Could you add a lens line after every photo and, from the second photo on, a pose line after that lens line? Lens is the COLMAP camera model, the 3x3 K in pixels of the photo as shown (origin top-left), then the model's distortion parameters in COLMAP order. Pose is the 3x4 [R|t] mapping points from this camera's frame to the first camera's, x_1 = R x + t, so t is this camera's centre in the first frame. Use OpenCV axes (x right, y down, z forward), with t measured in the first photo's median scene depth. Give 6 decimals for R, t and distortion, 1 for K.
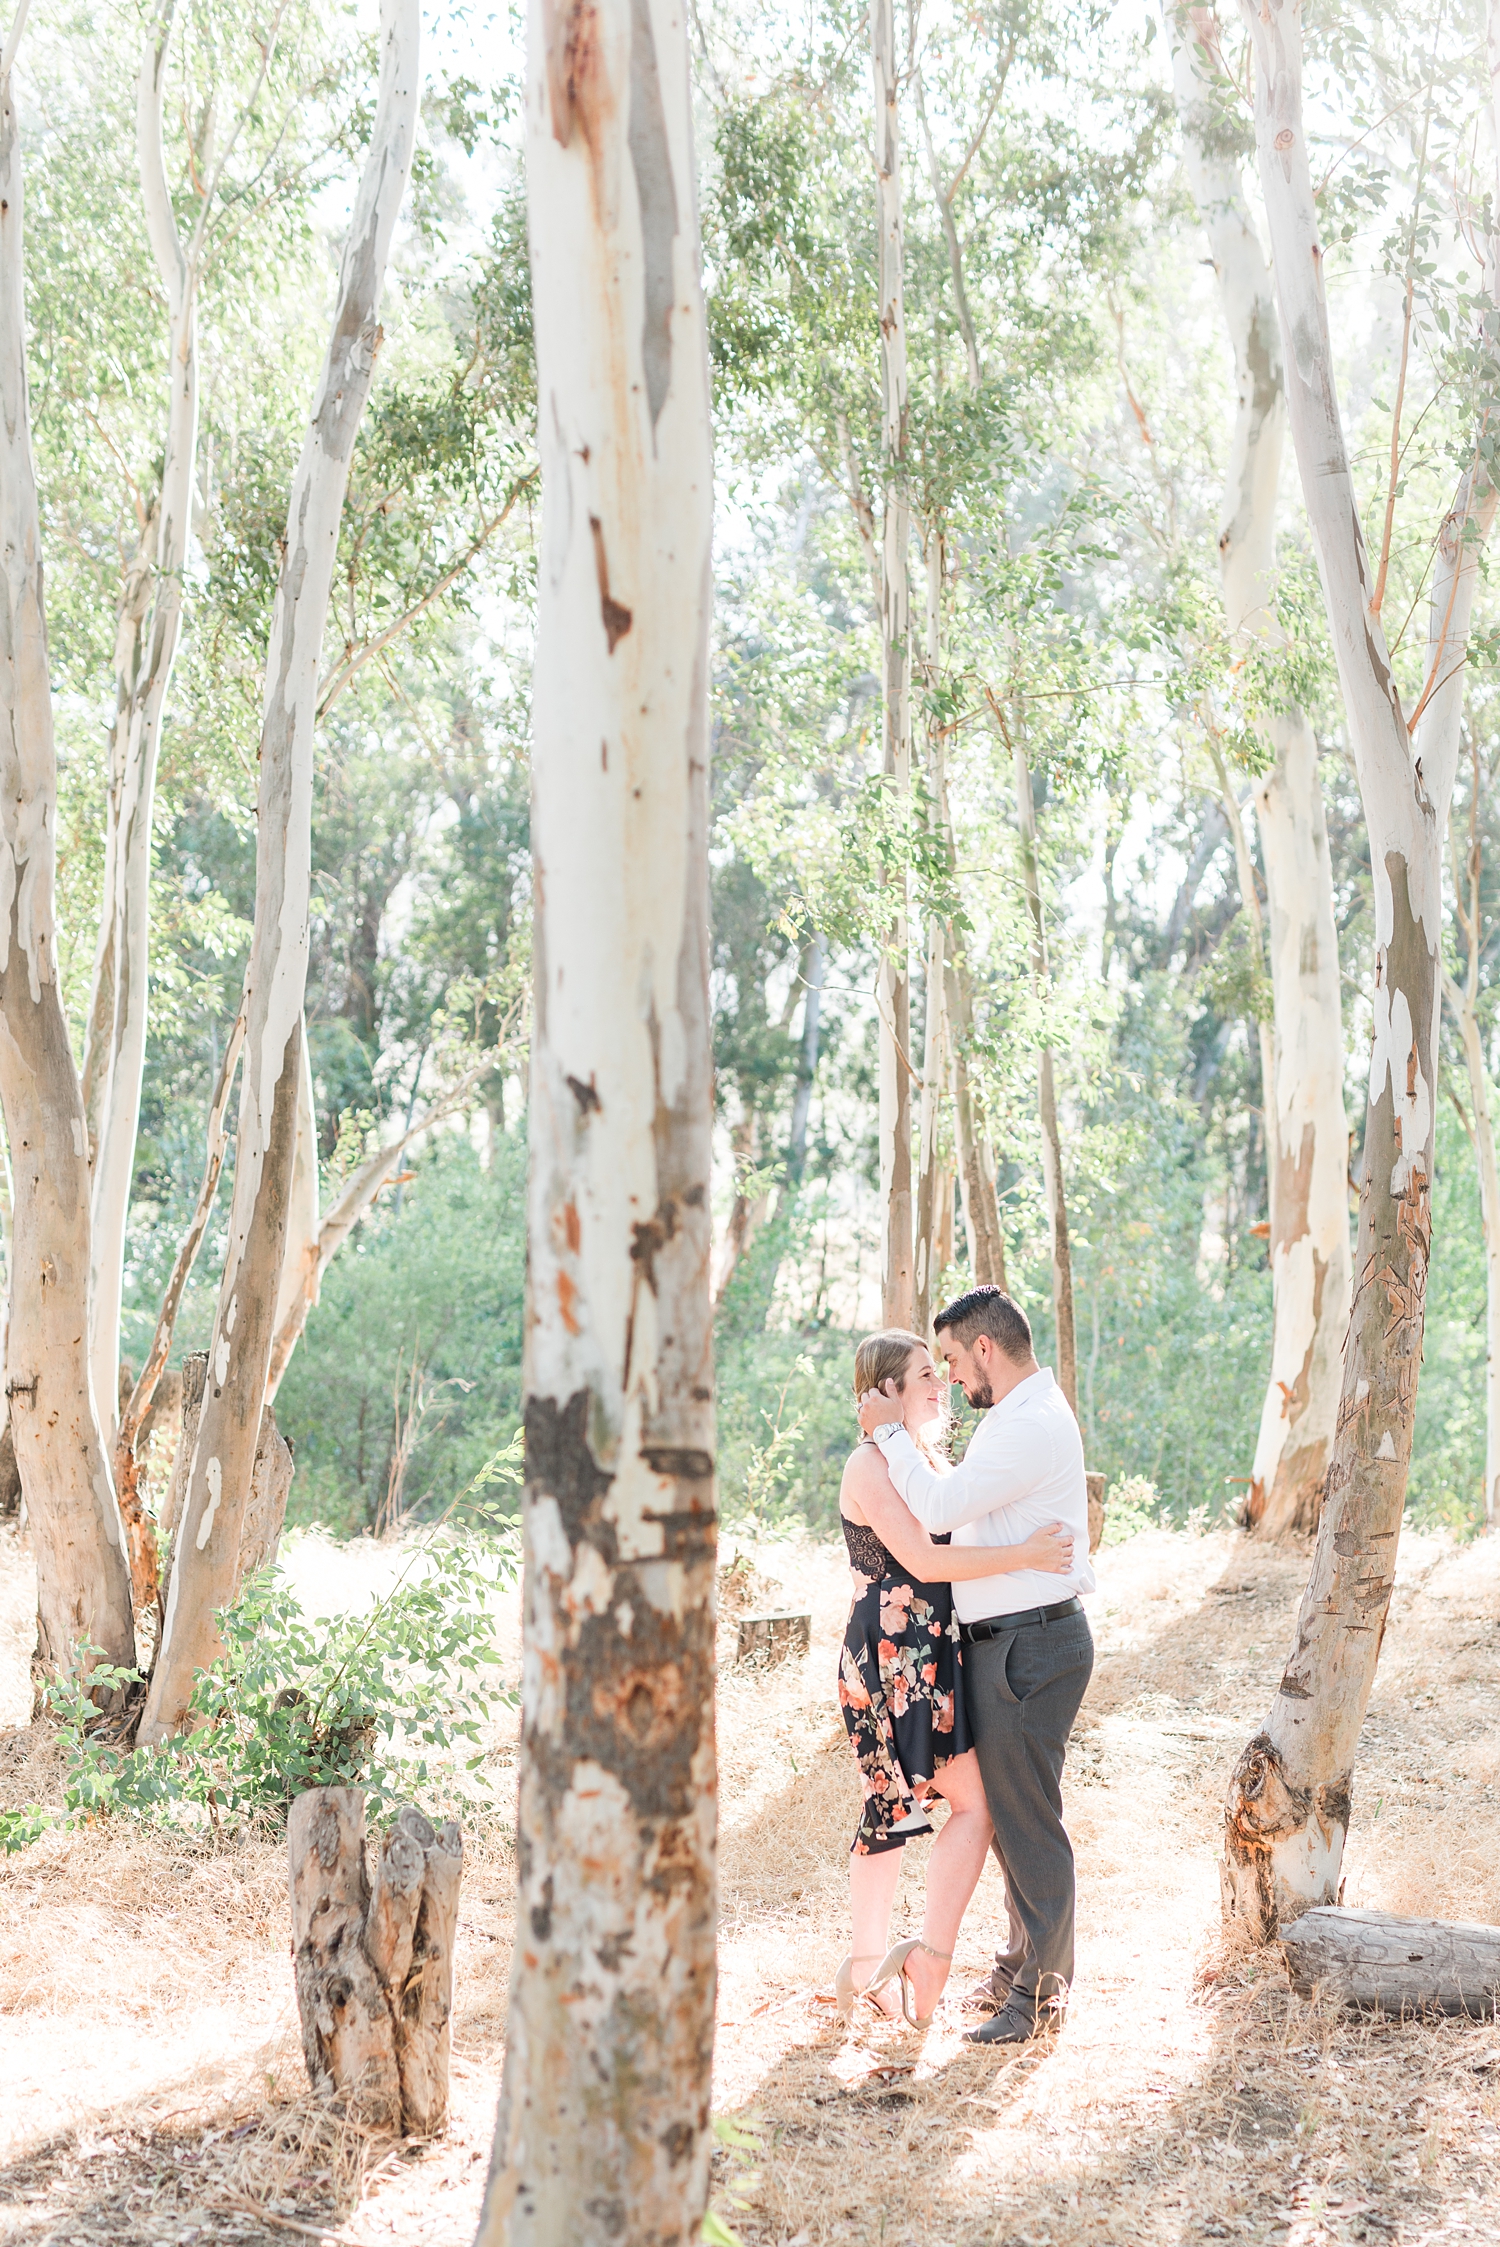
lens RADIAL K [[3734.6, 0, 749.6], [0, 3734.6, 1122.0], [0, 0, 1]] dist [0.005513, -0.054952]
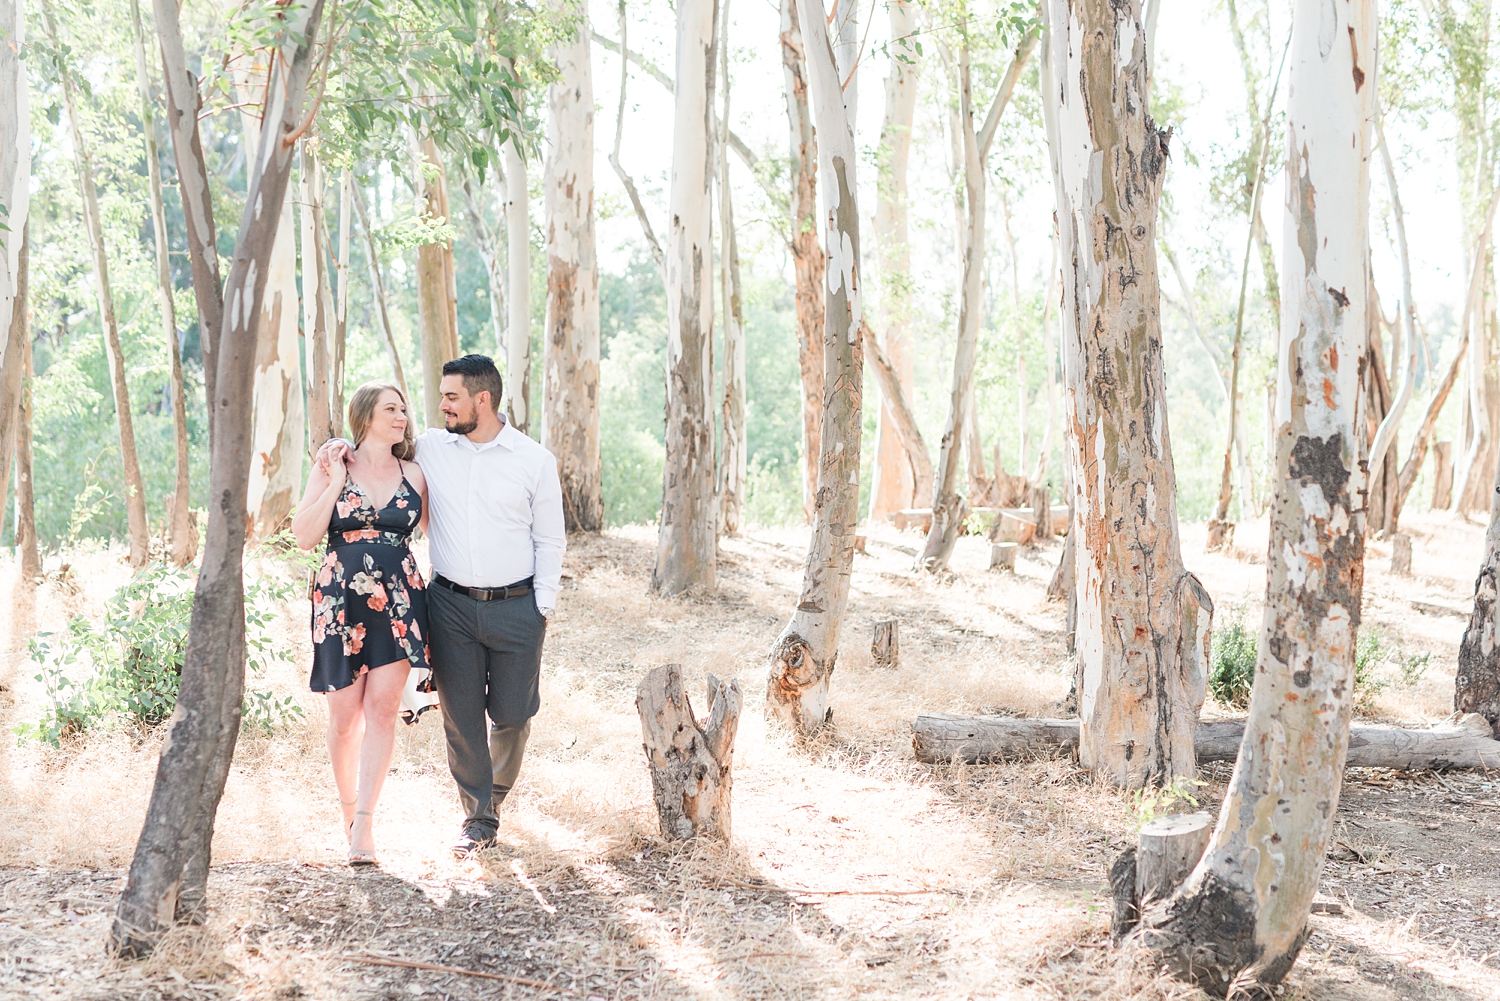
lens RADIAL K [[2493.0, 0, 748.7], [0, 2493.0, 494.5], [0, 0, 1]] dist [0.005513, -0.054952]
pose [[0.834404, -0.012858, 0.551003, -0.568248], [-0.032579, 0.996829, 0.072598, 0.006327], [-0.550189, -0.078527, 0.831339, -0.010531]]
